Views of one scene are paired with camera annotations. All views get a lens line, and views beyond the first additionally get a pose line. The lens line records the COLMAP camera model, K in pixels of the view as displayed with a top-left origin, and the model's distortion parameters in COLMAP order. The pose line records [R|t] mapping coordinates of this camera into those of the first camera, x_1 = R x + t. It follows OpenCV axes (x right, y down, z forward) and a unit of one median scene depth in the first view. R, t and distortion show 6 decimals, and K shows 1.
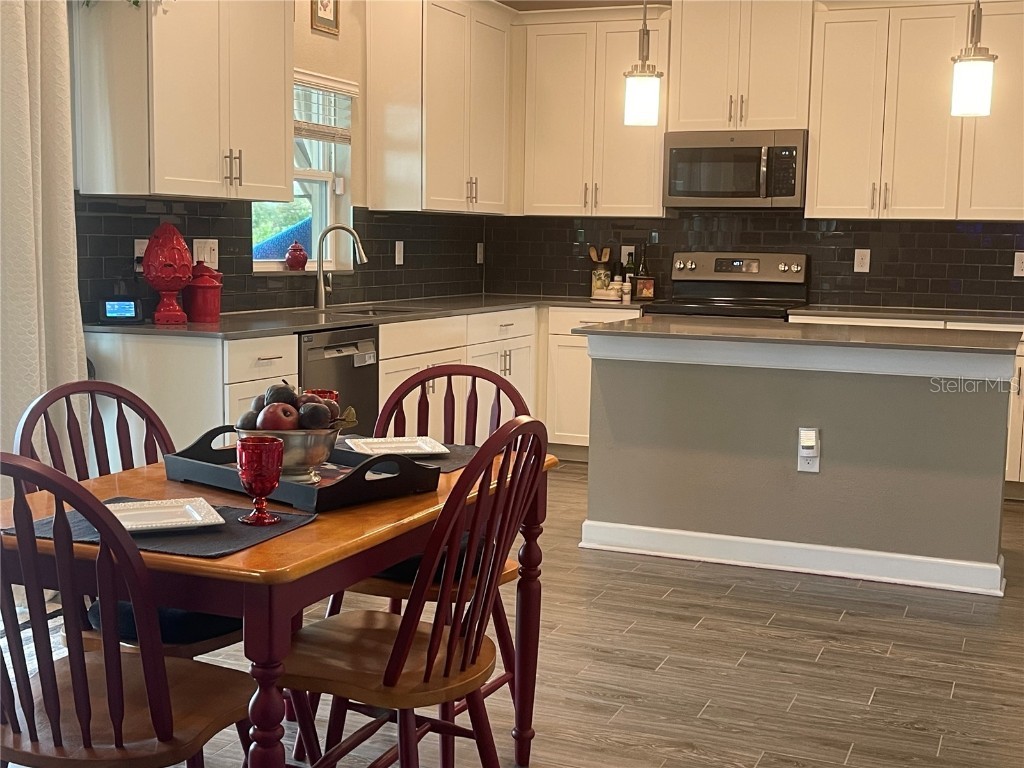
lens RADIAL K [[1305.1, 0, 510.6], [0, 1305.1, 393.7], [0, 0, 1]] dist [0.060189, 0.000000]
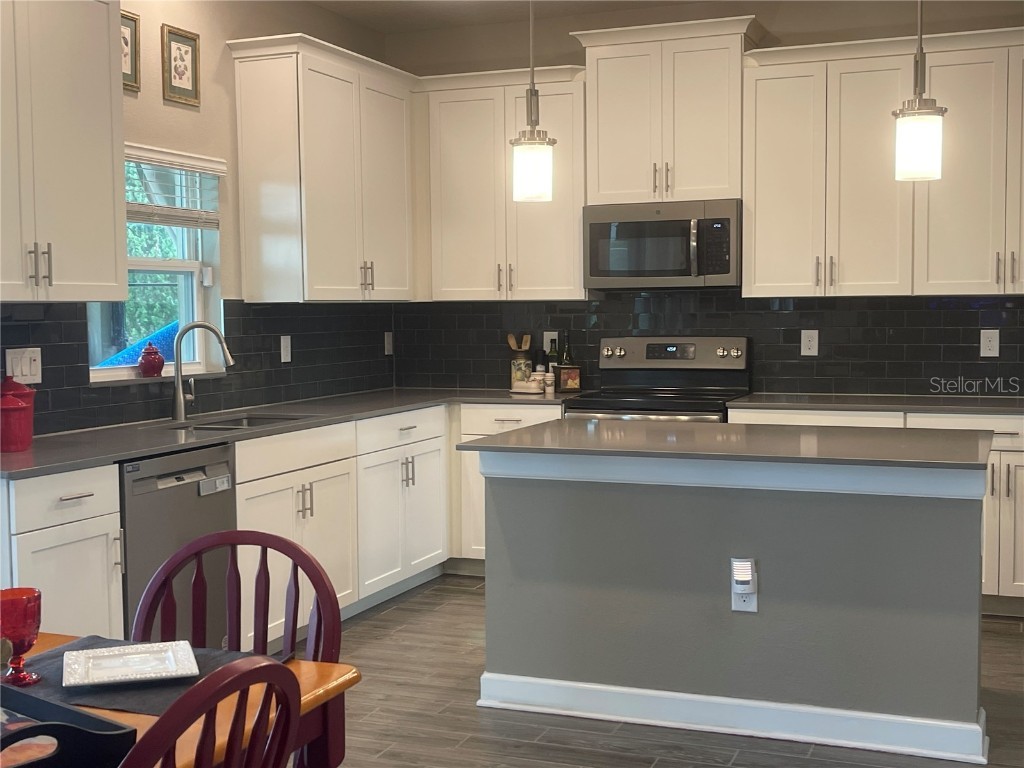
lens RADIAL K [[1305.1, 0, 501.8], [0, 1305.1, 398.4], [0, 0, 1]] dist [0.060189, 0.000000]
pose [[0.999484, -0.029232, 0.013327, 0.057285], [0.029846, 0.998379, -0.048462, -0.033330], [-0.011889, 0.048835, 0.998736, 0.145026]]
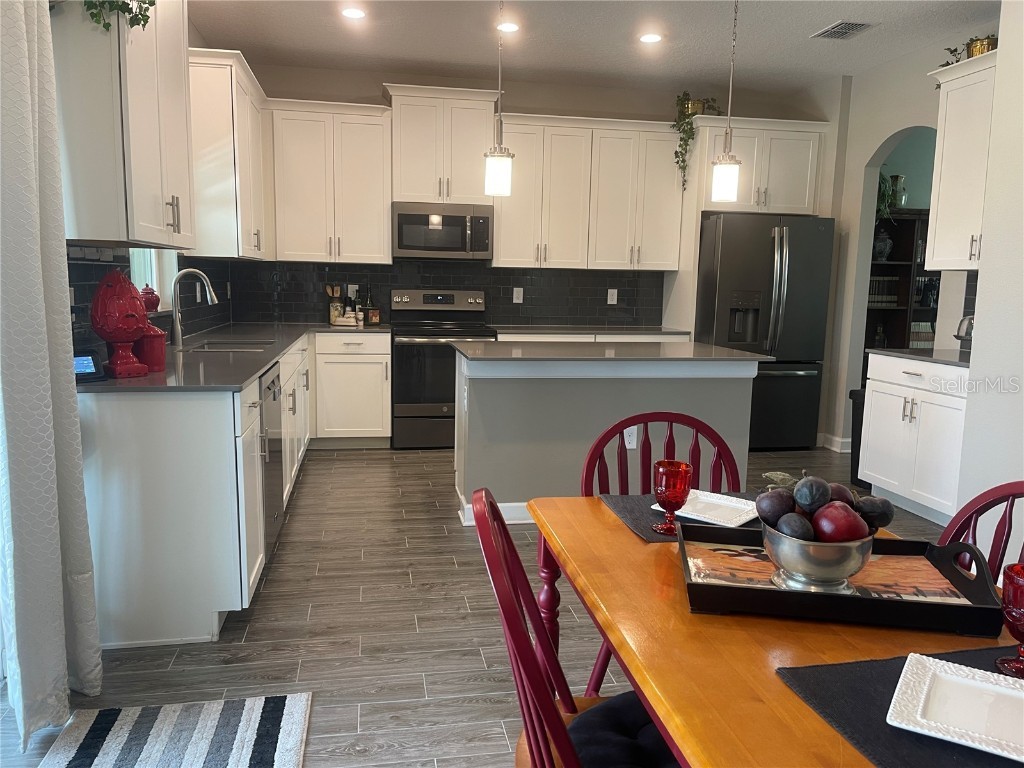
lens RADIAL K [[773.3, 0, 512.4], [0, 773.3, 390.6], [0, 0, 1]] dist [0.070073, -0.087901]
pose [[0.844658, -0.077777, 0.529627, -0.271854], [0.060545, 0.996920, 0.049842, -0.045222], [-0.531872, -0.010033, 0.846765, 0.306084]]
